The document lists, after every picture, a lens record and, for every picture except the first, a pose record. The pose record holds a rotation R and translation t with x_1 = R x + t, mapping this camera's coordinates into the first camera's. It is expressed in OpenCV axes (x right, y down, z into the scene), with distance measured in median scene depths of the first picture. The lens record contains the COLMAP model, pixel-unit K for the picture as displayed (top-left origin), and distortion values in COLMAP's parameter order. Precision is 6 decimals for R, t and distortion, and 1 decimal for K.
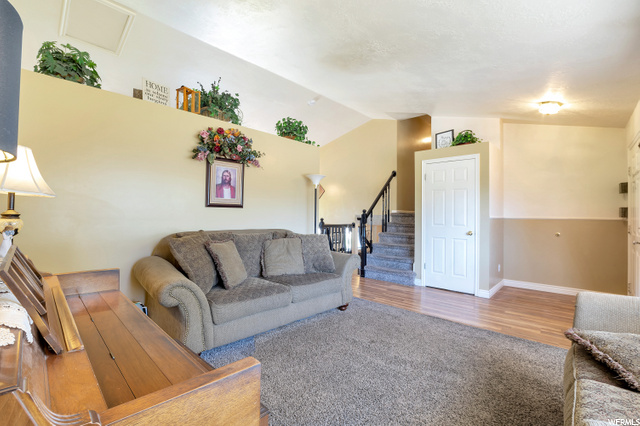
lens RADIAL K [[285.5, 0, 318.3], [0, 285.5, 212.0], [0, 0, 1]] dist [-0.028661, 0.001471]
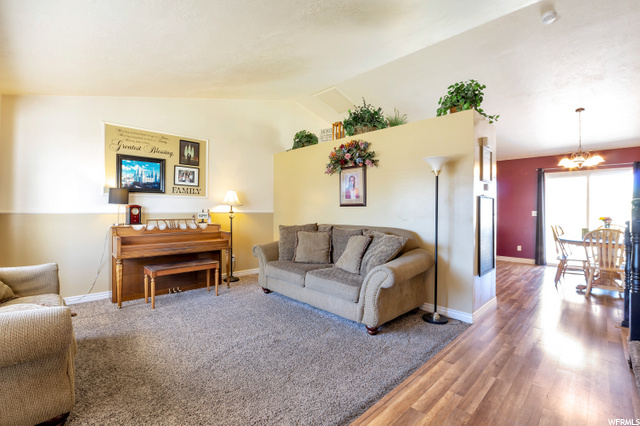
lens RADIAL K [[285.5, 0, 321.6], [0, 285.5, 211.6], [0, 0, 1]] dist [-0.028661, 0.001471]
pose [[-0.040420, -0.003572, -0.999176, 0.941269], [0.001808, 0.999992, -0.003648, 0.010064], [0.999181, -0.001954, -0.040413, 0.963472]]
